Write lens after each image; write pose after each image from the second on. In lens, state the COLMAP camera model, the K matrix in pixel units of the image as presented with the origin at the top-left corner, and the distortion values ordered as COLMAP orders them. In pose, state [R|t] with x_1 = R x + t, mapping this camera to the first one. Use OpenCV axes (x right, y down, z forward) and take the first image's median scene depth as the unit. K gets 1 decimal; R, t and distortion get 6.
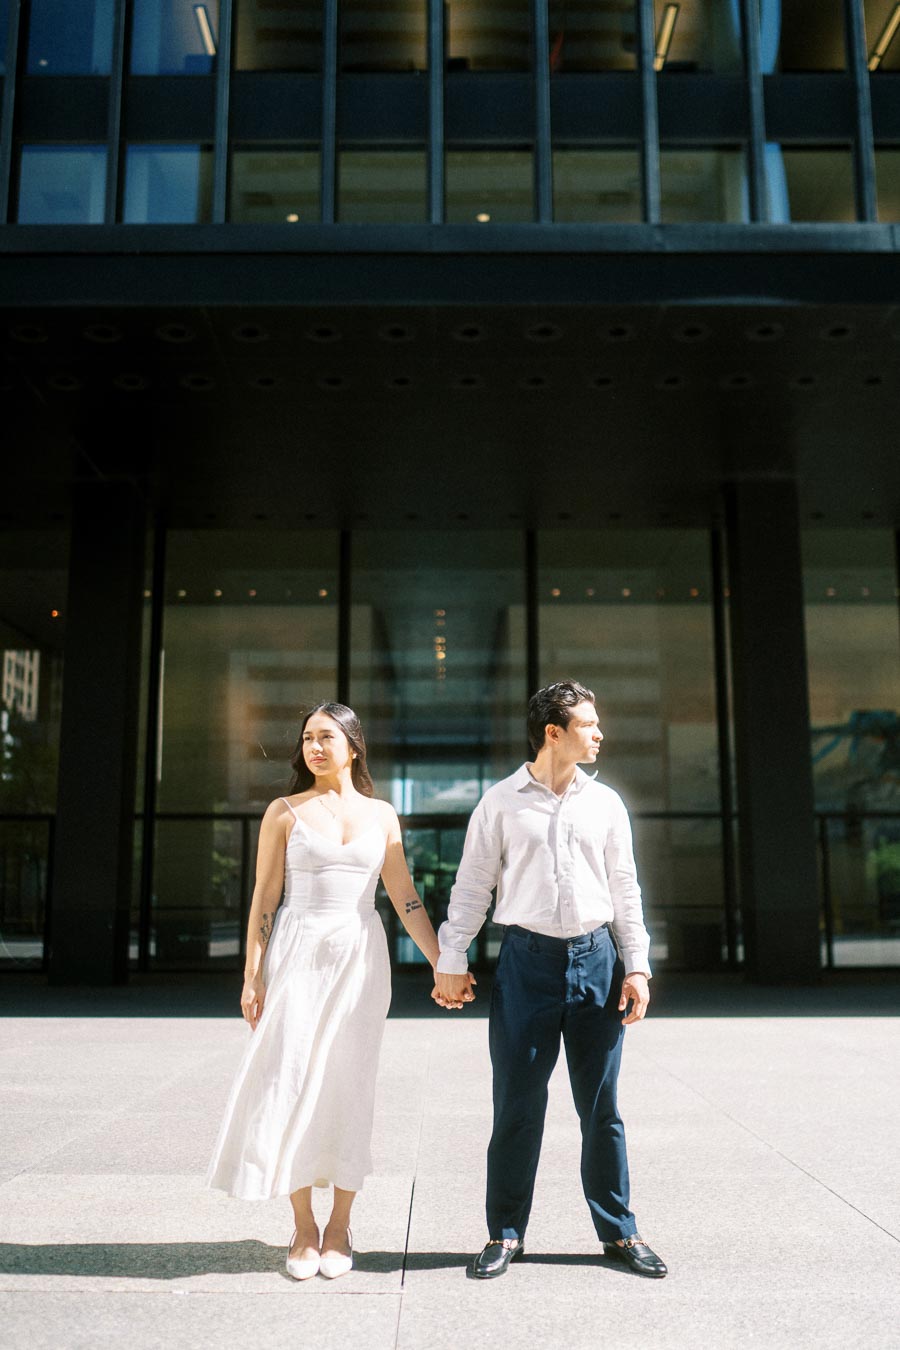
lens RADIAL K [[1297.2, 0, 451.9], [0, 1297.2, 673.3], [0, 0, 1]] dist [-0.008307, -0.001515]
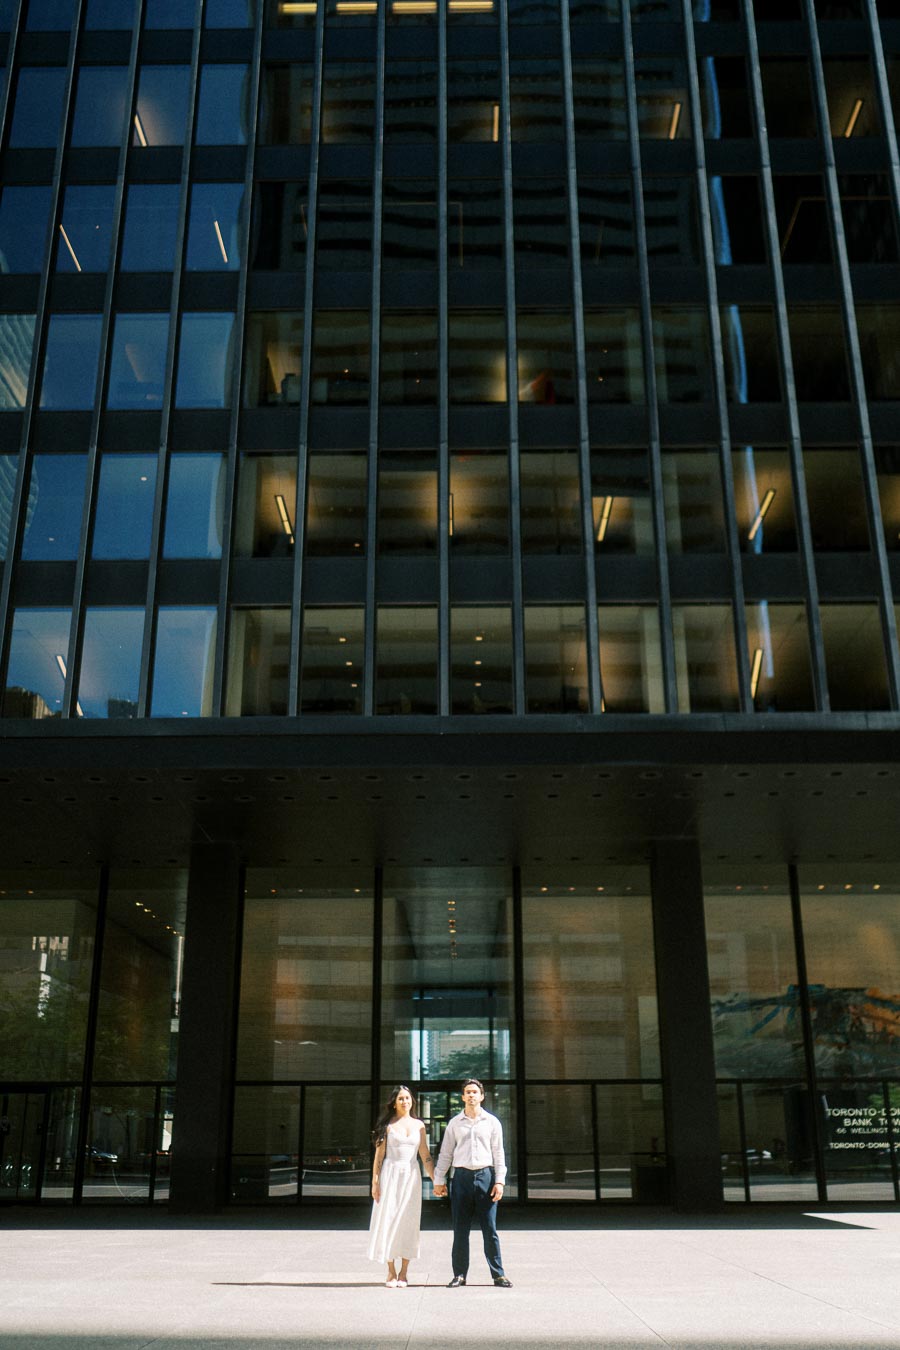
lens RADIAL K [[1297.2, 0, 451.9], [0, 1297.2, 673.3], [0, 0, 1]] dist [-0.008307, -0.001515]
pose [[0.999886, -0.008507, -0.012490, 0.020659], [0.006214, 0.984844, -0.173328, -0.117448], [0.013775, 0.173231, 0.984785, -0.617315]]
